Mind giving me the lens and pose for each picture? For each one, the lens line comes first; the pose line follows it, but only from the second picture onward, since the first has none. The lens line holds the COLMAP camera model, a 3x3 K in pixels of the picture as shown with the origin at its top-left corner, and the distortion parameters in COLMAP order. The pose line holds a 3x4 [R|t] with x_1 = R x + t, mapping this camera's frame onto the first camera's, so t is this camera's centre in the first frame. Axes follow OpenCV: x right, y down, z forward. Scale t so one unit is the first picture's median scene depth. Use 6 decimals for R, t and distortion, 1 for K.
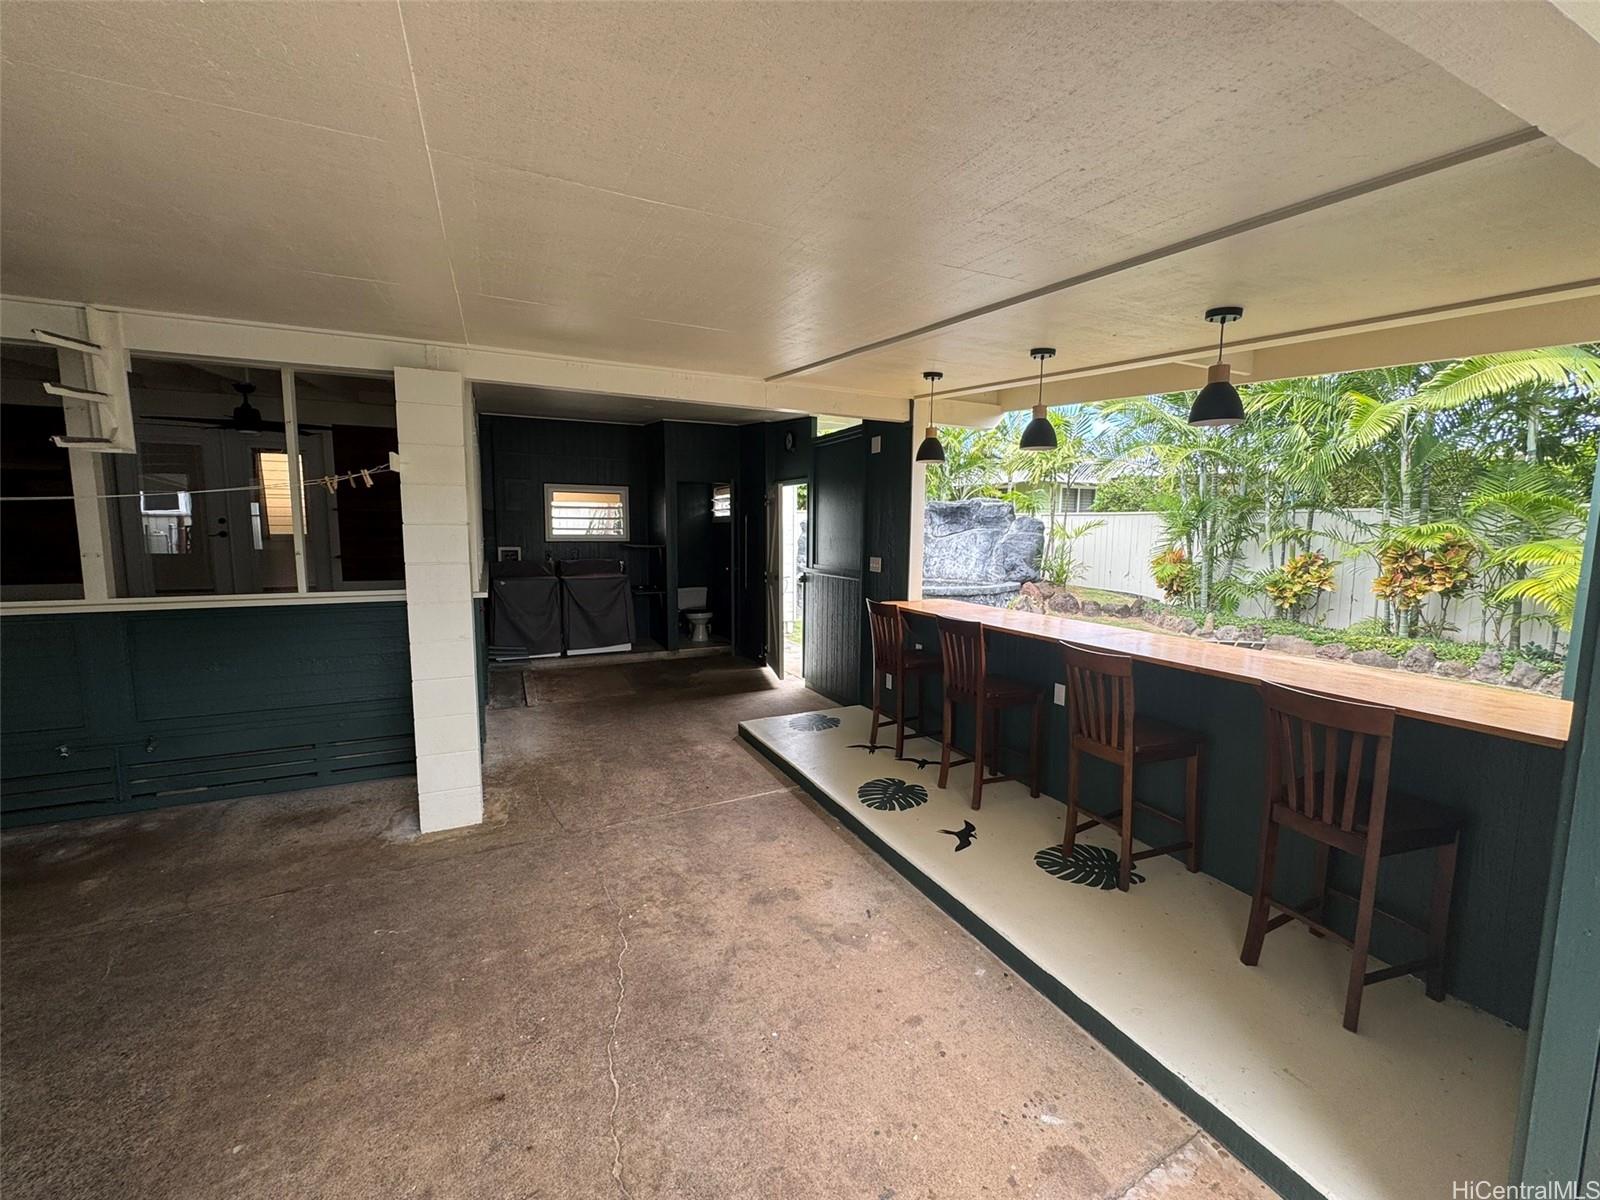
lens RADIAL K [[641.9, 0, 798.9], [0, 641.9, 597.1], [0, 0, 1]] dist [0.001010, 0.000033]
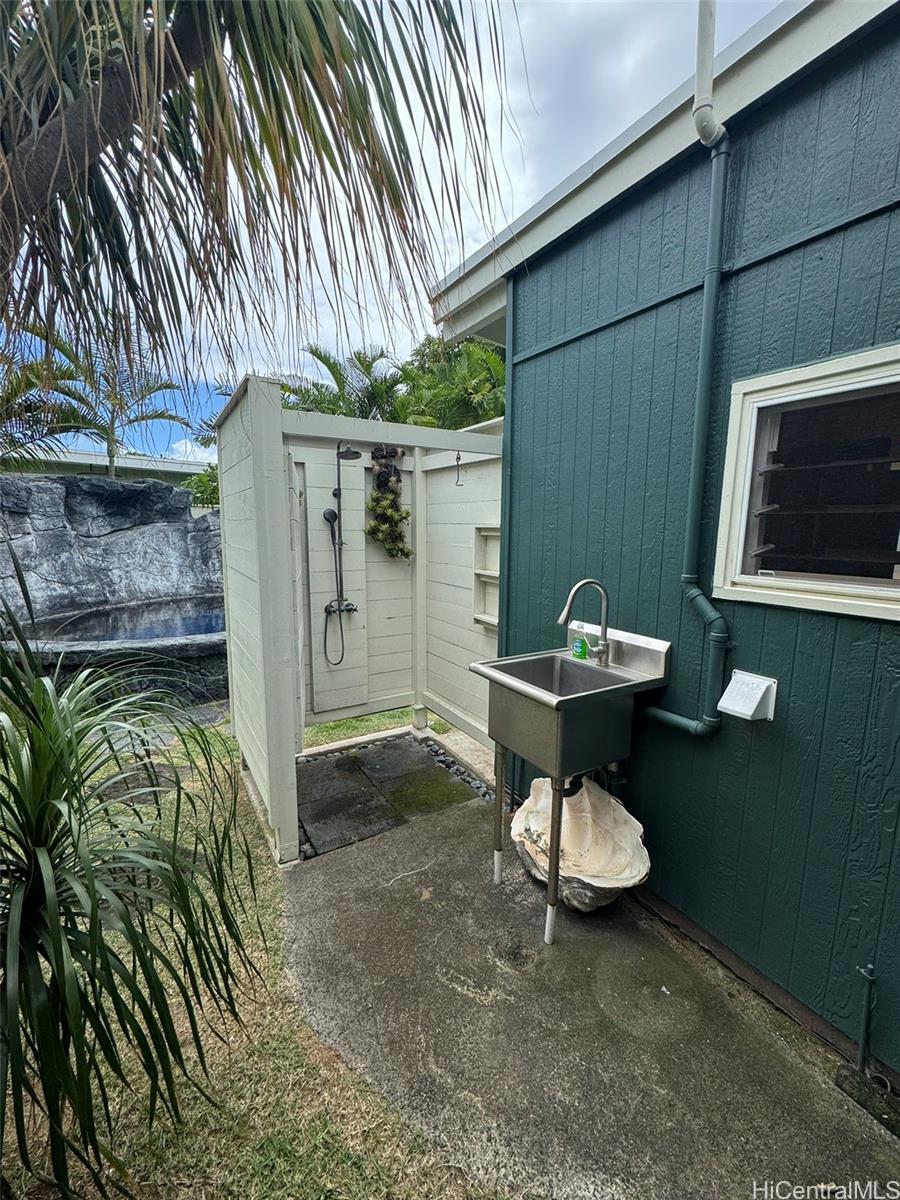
lens RADIAL K [[481.4, 0, 450.0], [0, 481.4, 600.0], [0, 0, 1]] dist [0.001010, 0.000033]
pose [[-0.123557, -0.161637, 0.979085, -0.418826], [0.095960, 0.980075, 0.173911, -0.117947], [-0.987687, 0.115440, -0.105584, 1.032918]]
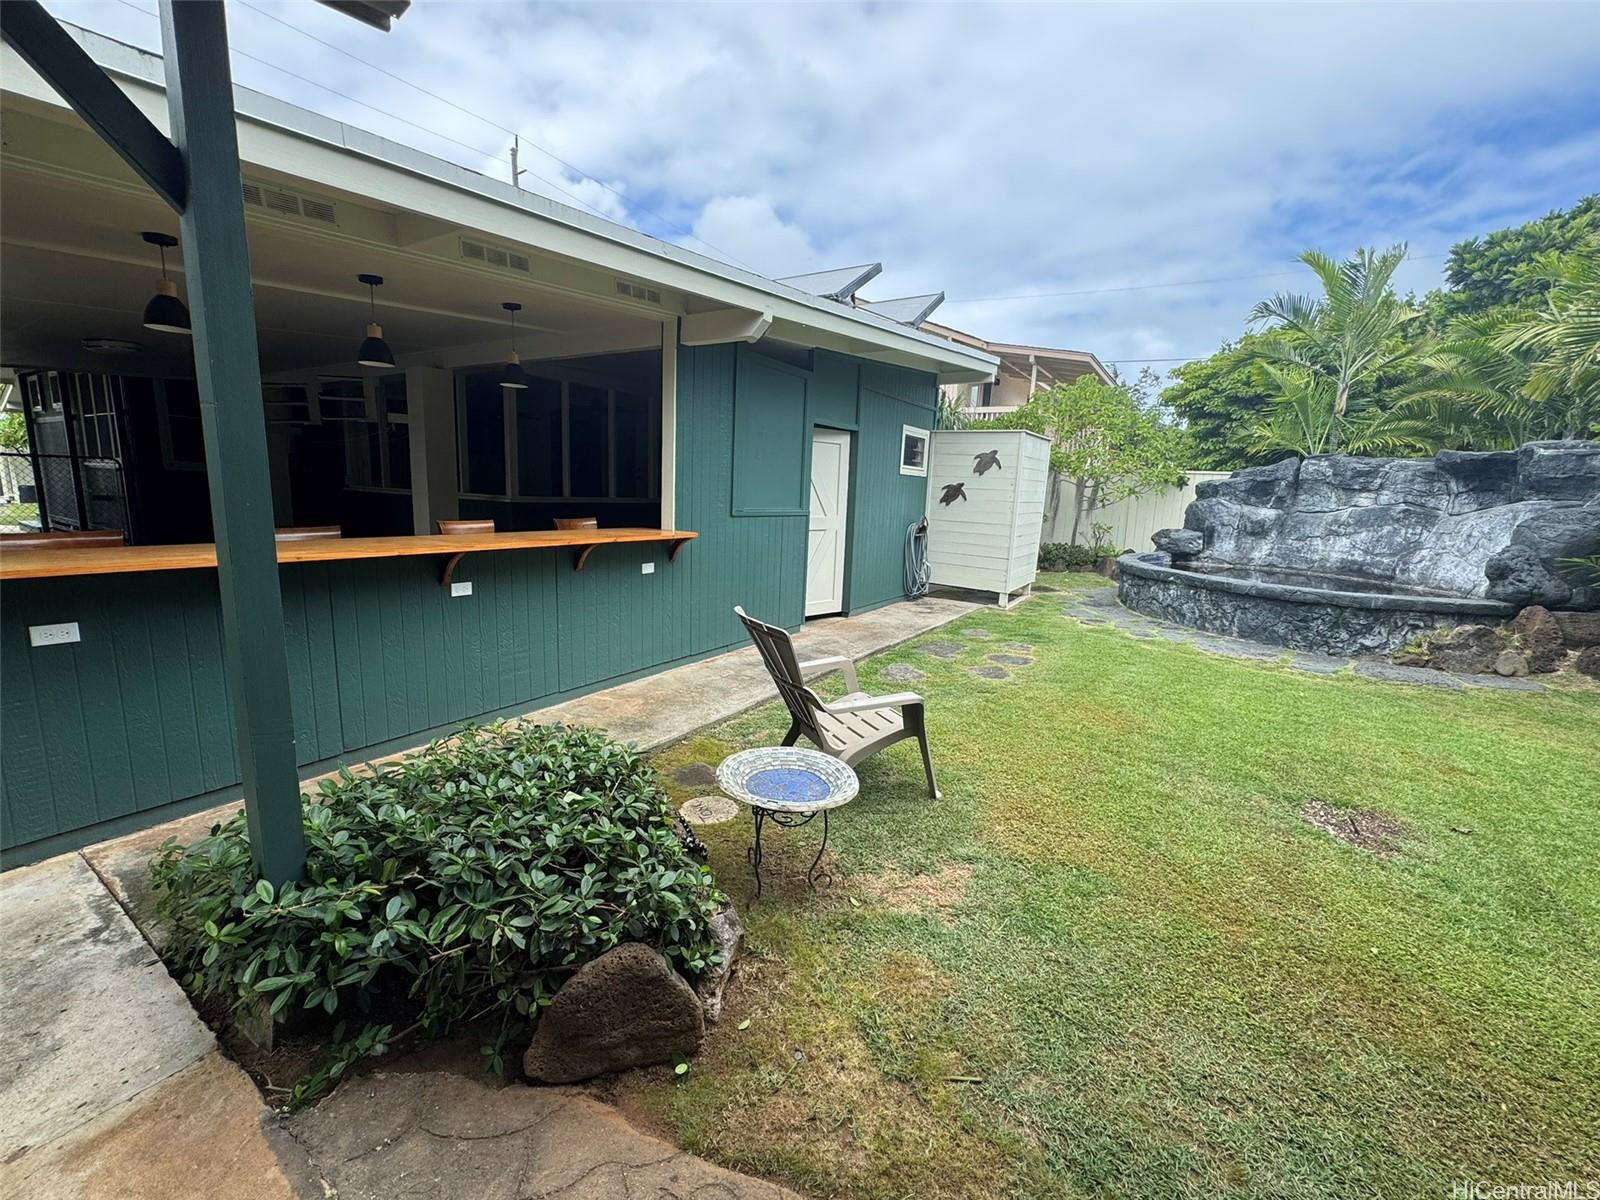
lens RADIAL K [[650.5, 0, 800.0], [0, 650.5, 600.0], [0, 0, 1]] dist [-0.002714, -0.000139]
pose [[0.537623, 0.158178, -0.828216, 0.566294], [-0.128577, 0.986138, 0.104876, -0.008331], [0.833325, 0.050106, 0.550509, 0.301417]]
